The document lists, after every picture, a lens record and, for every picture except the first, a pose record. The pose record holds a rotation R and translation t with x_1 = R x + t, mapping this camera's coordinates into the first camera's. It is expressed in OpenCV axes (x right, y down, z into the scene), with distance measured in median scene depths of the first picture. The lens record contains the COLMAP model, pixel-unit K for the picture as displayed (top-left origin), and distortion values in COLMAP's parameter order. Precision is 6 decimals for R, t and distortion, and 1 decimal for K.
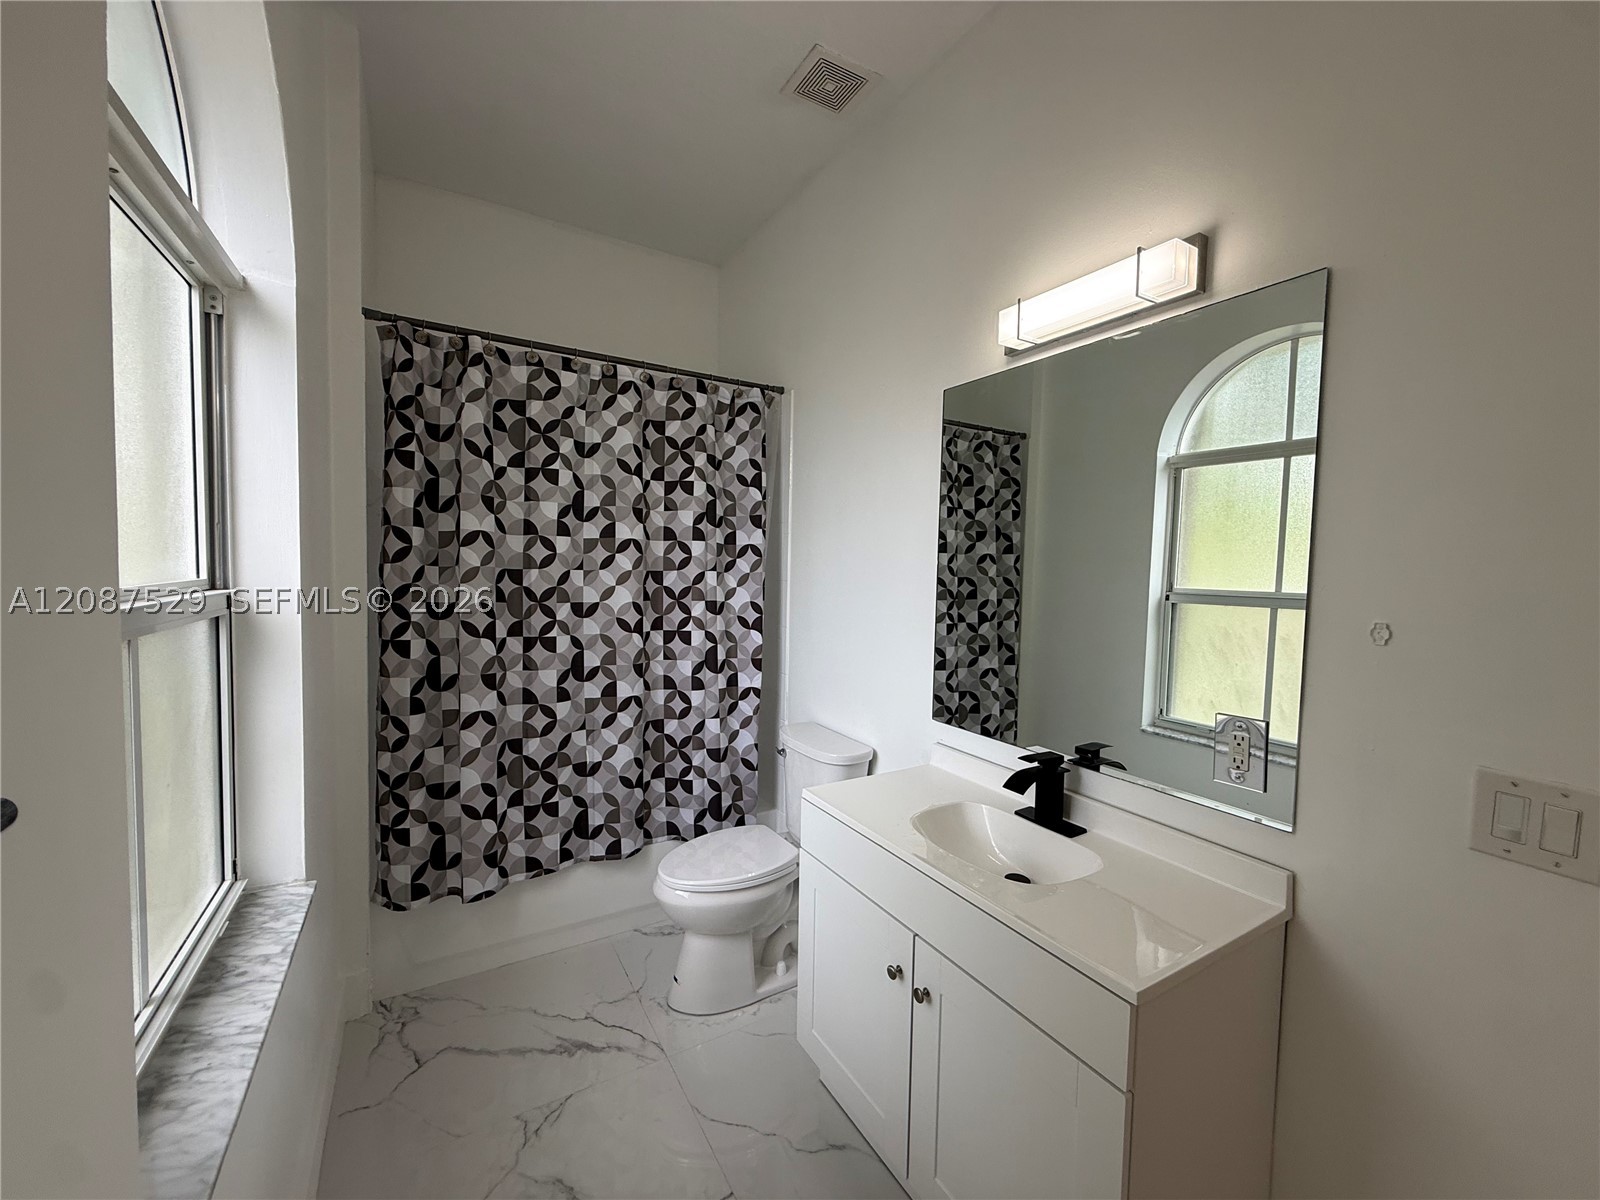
lens RADIAL K [[636.0, 0, 800.9], [0, 636.0, 599.0], [0, 0, 1]] dist [0.003074, -0.000727]
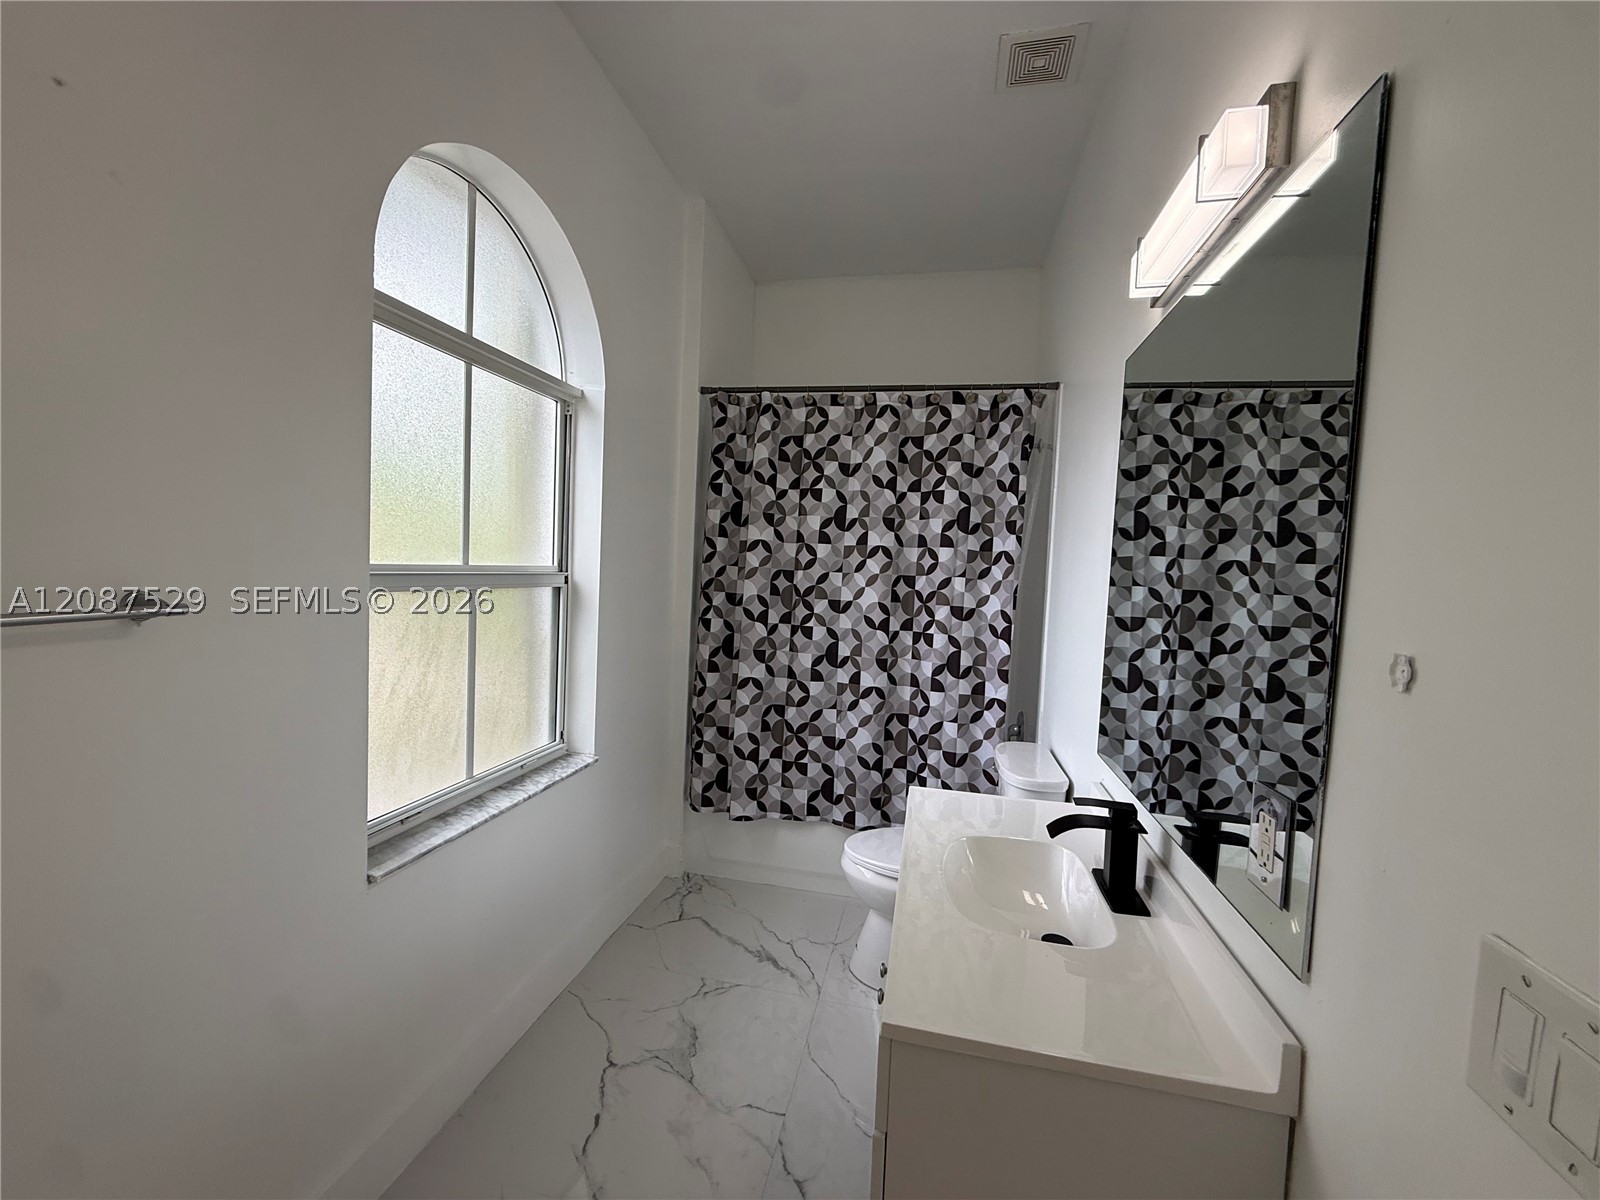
lens RADIAL K [[636.0, 0, 795.7], [0, 636.0, 598.5], [0, 0, 1]] dist [0.003074, -0.000727]
pose [[0.733119, 0.046150, -0.678533, 0.414633], [-0.064883, 0.997890, -0.002232, 0.010873], [0.676999, 0.045661, 0.734567, 0.090438]]
